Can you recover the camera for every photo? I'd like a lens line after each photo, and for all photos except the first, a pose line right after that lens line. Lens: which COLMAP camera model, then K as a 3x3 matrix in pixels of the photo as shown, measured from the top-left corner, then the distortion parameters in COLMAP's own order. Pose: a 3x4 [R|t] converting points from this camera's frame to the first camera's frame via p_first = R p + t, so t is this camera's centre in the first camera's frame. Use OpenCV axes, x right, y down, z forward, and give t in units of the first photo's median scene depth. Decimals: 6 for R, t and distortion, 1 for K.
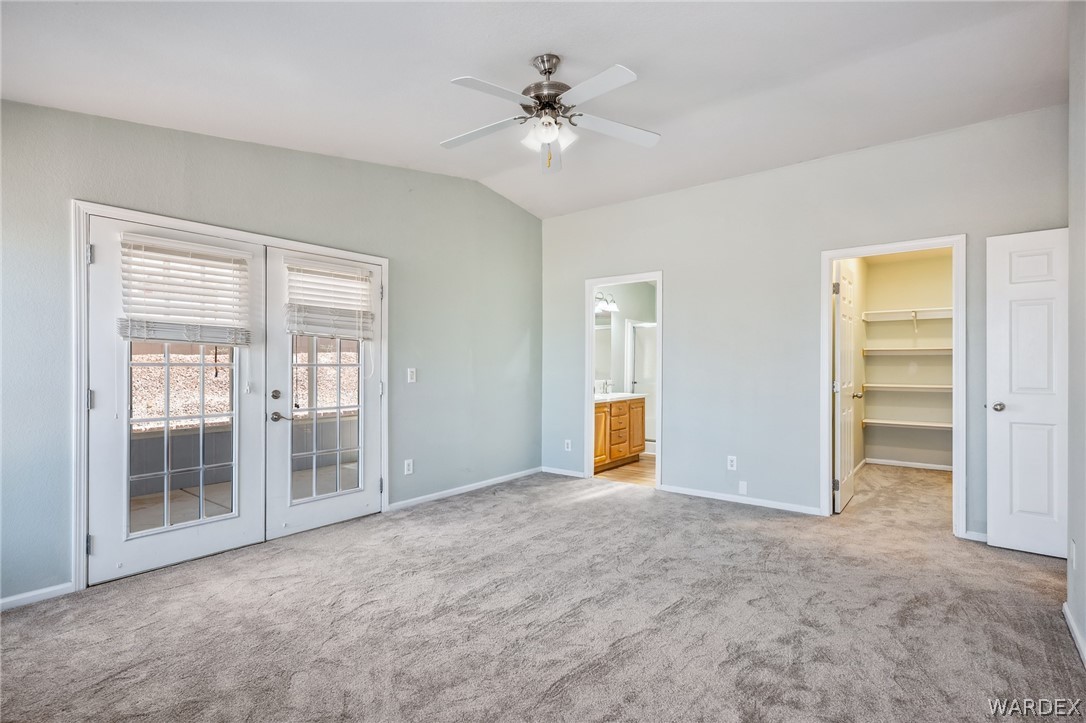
lens RADIAL K [[516.6, 0, 539.8], [0, 516.6, 362.4], [0, 0, 1]] dist [0.009190, 0.000557]
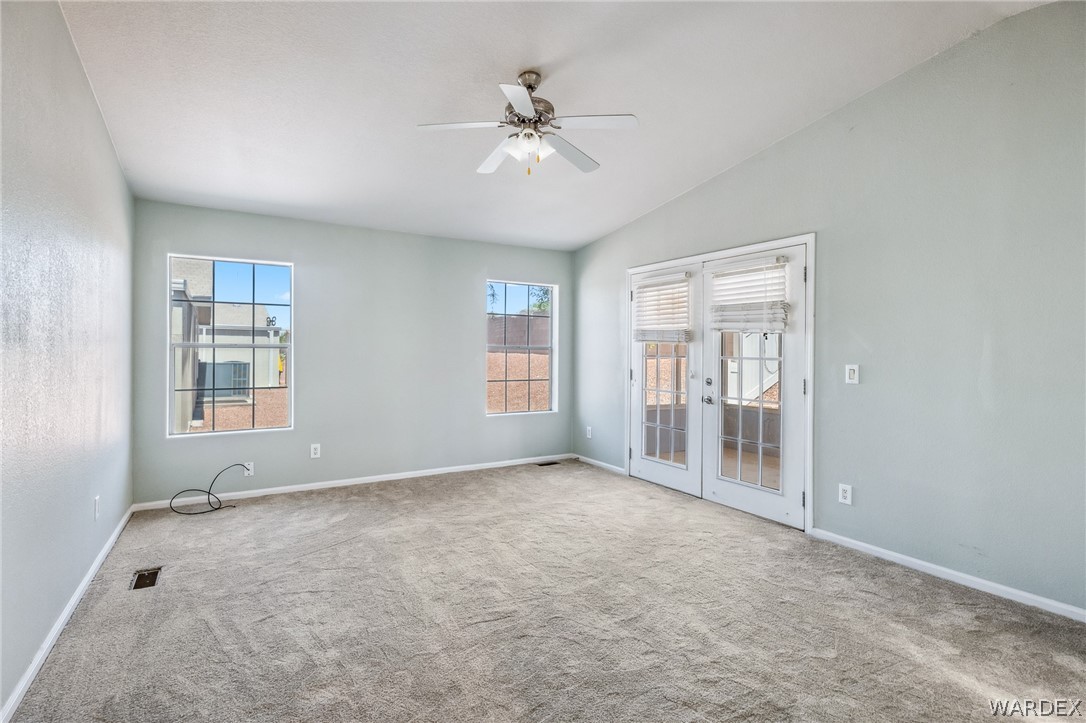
lens RADIAL K [[516.6, 0, 544.2], [0, 516.6, 357.9], [0, 0, 1]] dist [0.009190, 0.000557]
pose [[-0.334847, -0.002339, -0.942269, 0.716129], [-0.017058, 0.999848, 0.003580, 0.007587], [0.942118, 0.017272, -0.334837, 0.972472]]
